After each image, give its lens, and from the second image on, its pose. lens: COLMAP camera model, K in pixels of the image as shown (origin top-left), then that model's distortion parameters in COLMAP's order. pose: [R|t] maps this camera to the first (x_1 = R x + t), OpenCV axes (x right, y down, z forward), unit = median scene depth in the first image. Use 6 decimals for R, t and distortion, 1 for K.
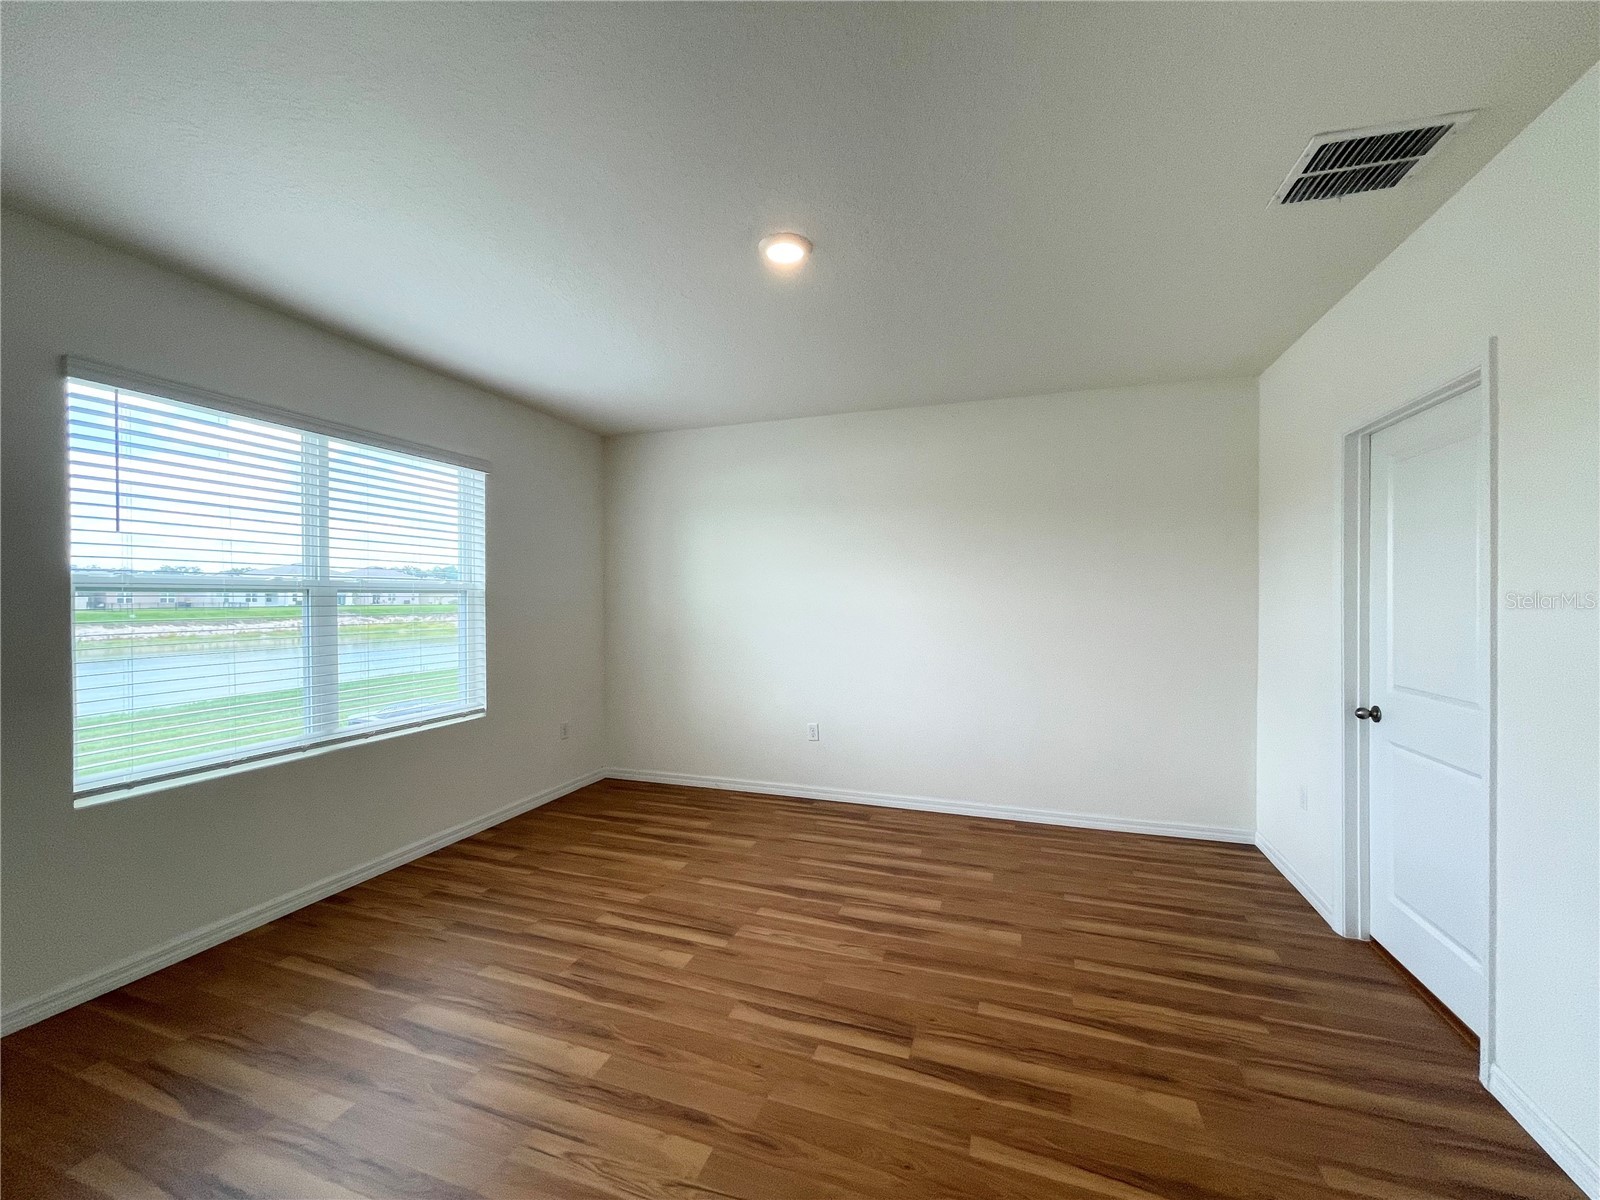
lens RADIAL K [[651.7, 0, 796.3], [0, 651.7, 602.0], [0, 0, 1]] dist [-0.000768, 0.000107]
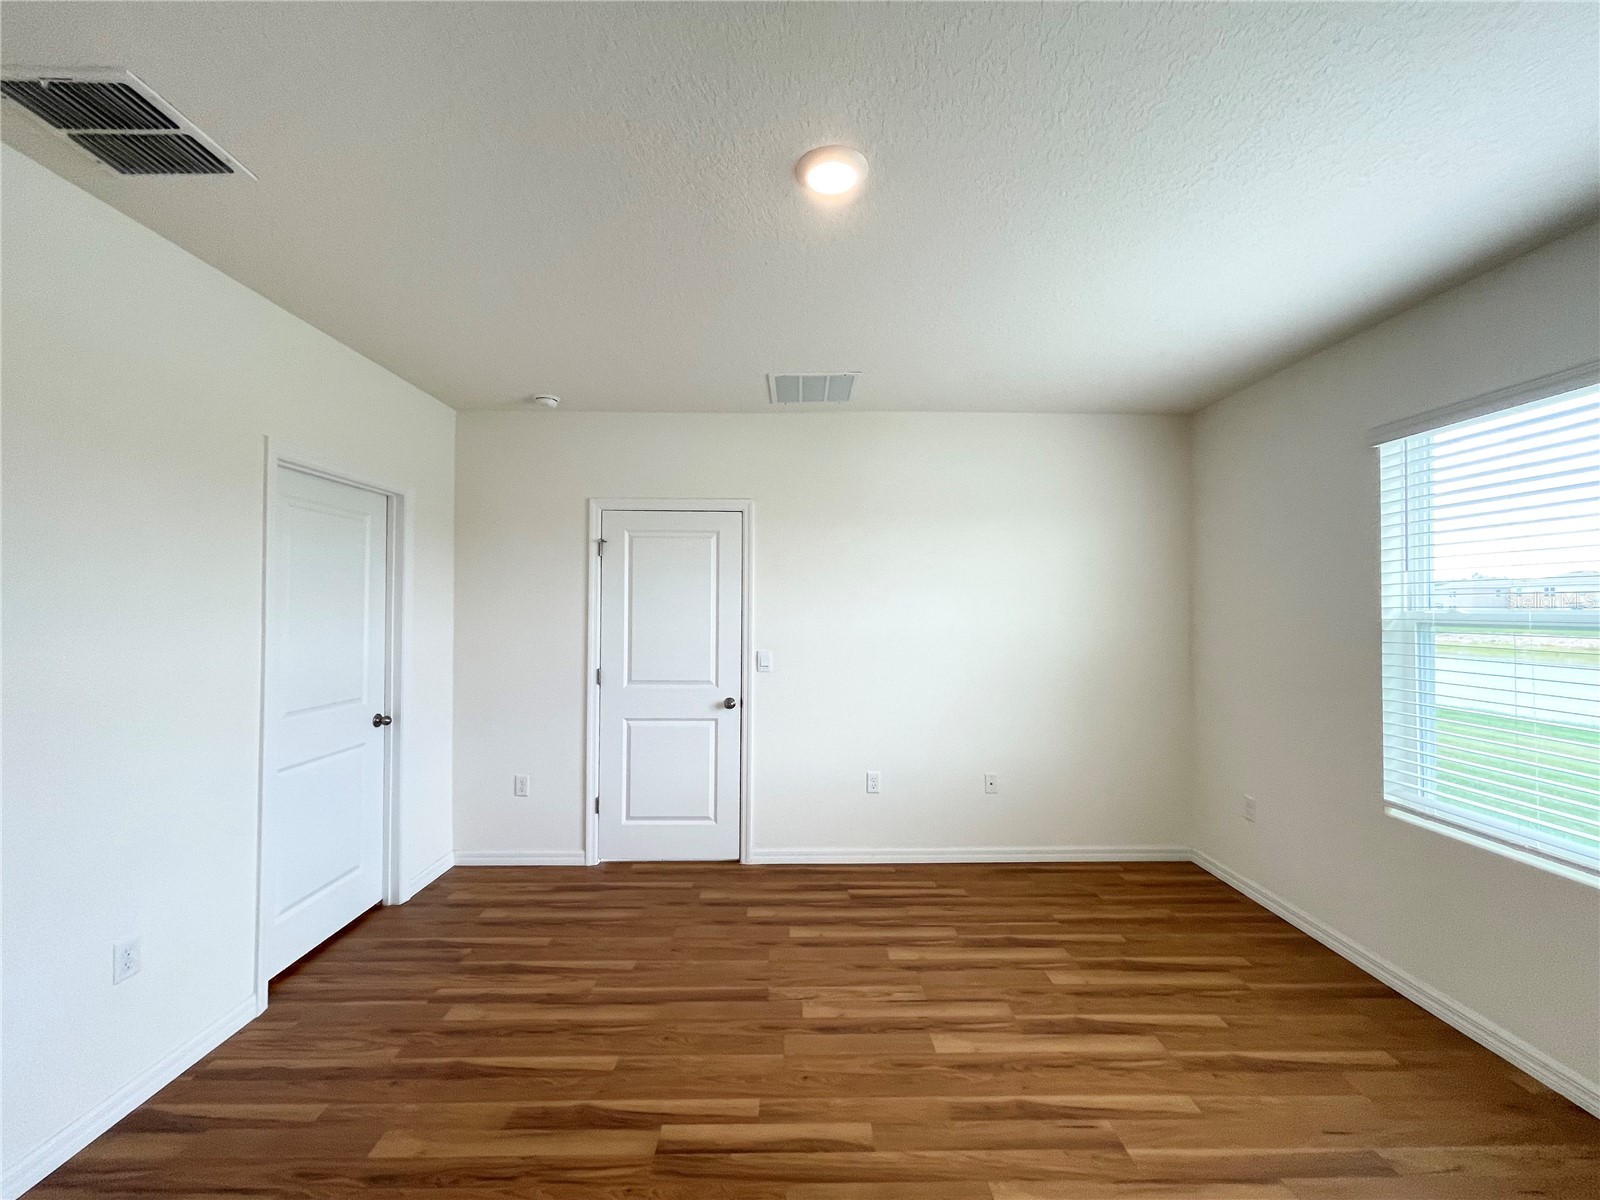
lens RADIAL K [[647.9, 0, 797.7], [0, 647.9, 602.2], [0, 0, 1]] dist [0.000202, 0.000434]
pose [[-0.940358, -0.003255, -0.340171, 0.217352], [-0.003746, 0.999993, 0.000787, -0.044289], [0.340166, 0.002014, -0.940363, 1.368629]]
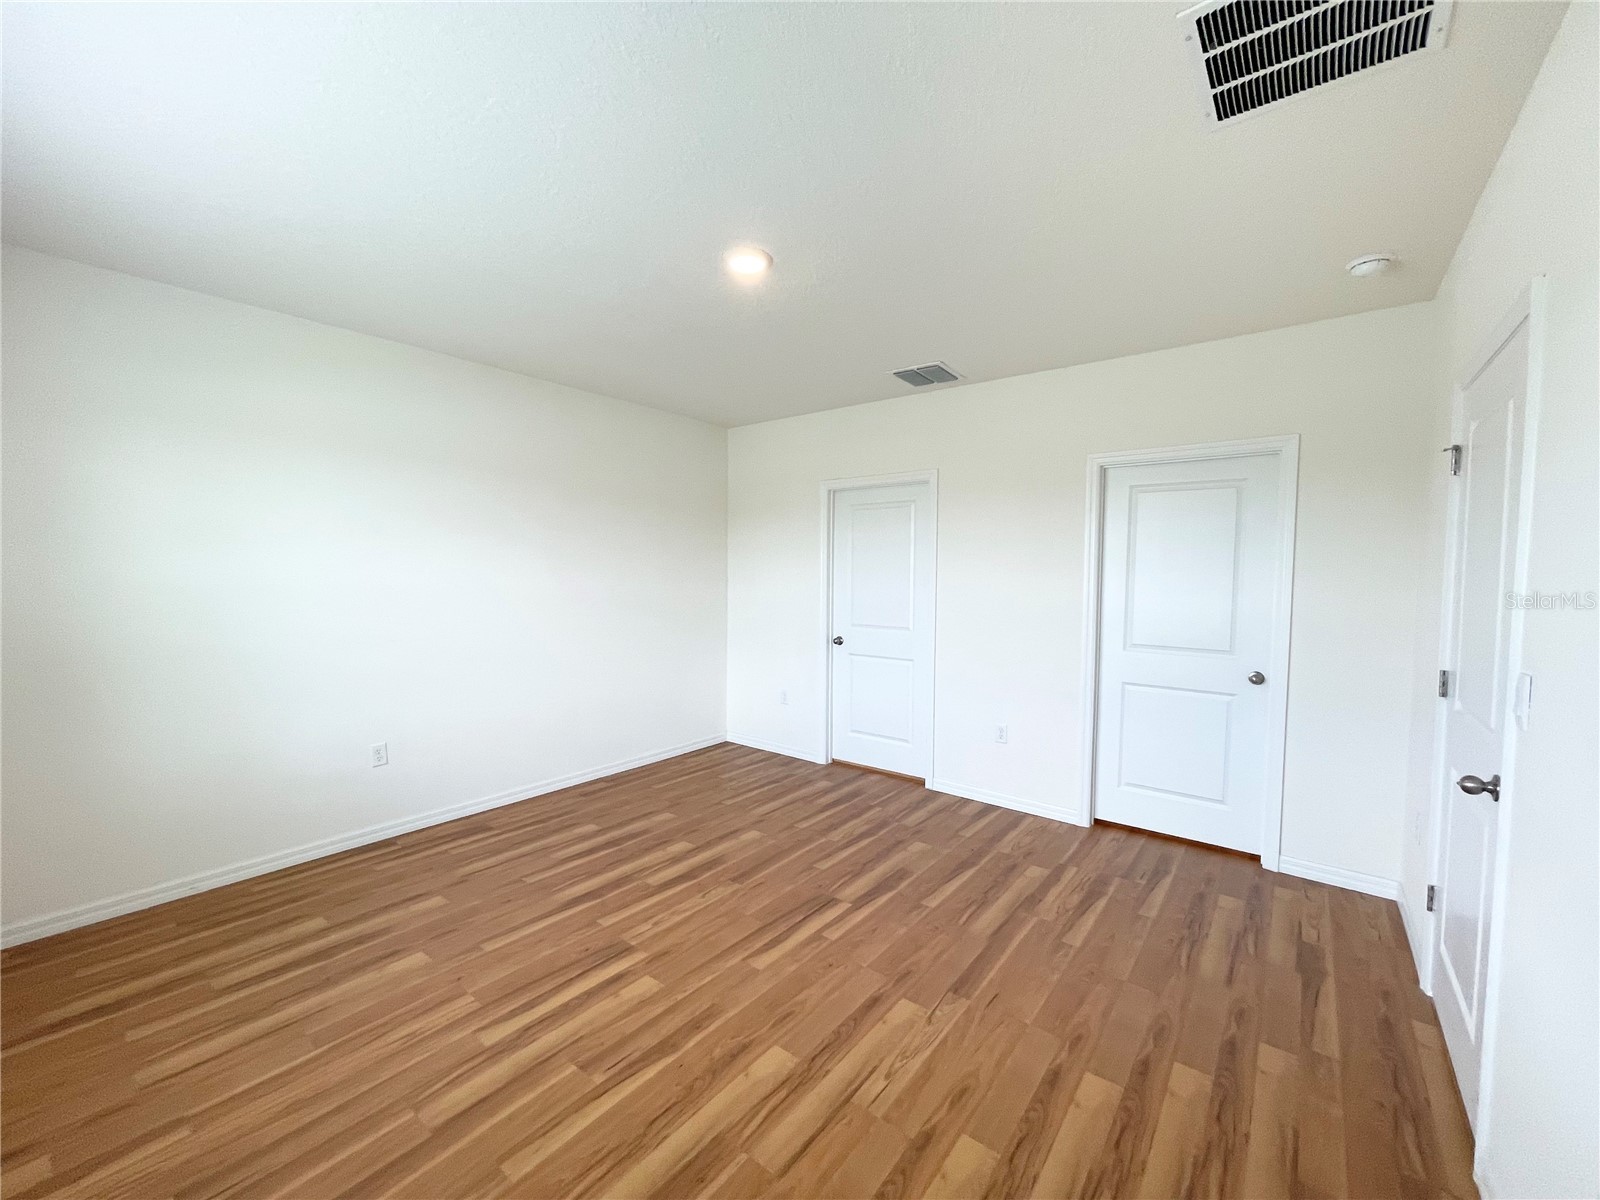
lens RADIAL K [[646.6, 0, 796.1], [0, 646.6, 602.1], [0, 0, 1]] dist [0.000616, 0.000117]
pose [[0.330335, -0.041240, 0.942962, -0.834949], [0.000722, 0.999056, 0.043440, -0.021168], [-0.943863, -0.013669, 0.330053, 0.457238]]
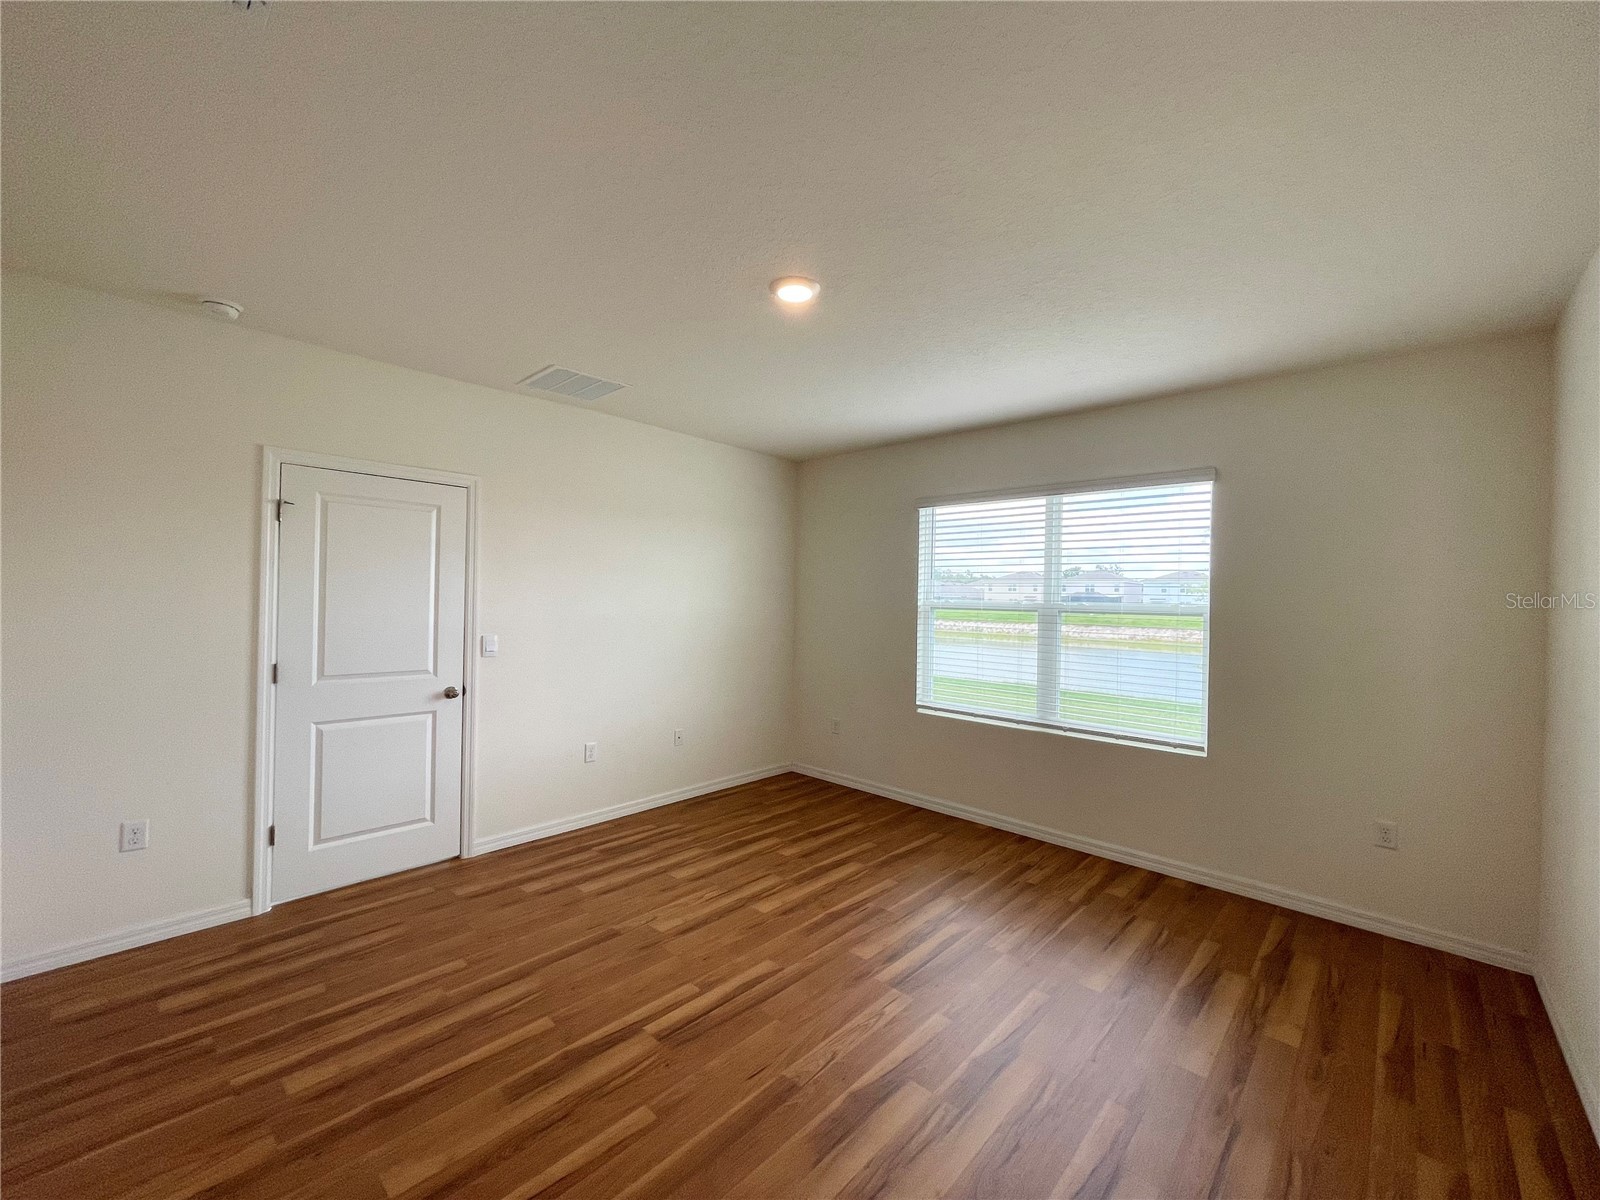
lens RADIAL K [[647.9, 0, 797.7], [0, 647.9, 602.2], [0, 0, 1]] dist [0.000202, 0.000434]
pose [[-0.406233, -0.000825, -0.913769, 0.763602], [-0.028286, 0.999532, 0.011672, -0.040658], [0.913332, 0.030588, -0.406066, 1.175873]]
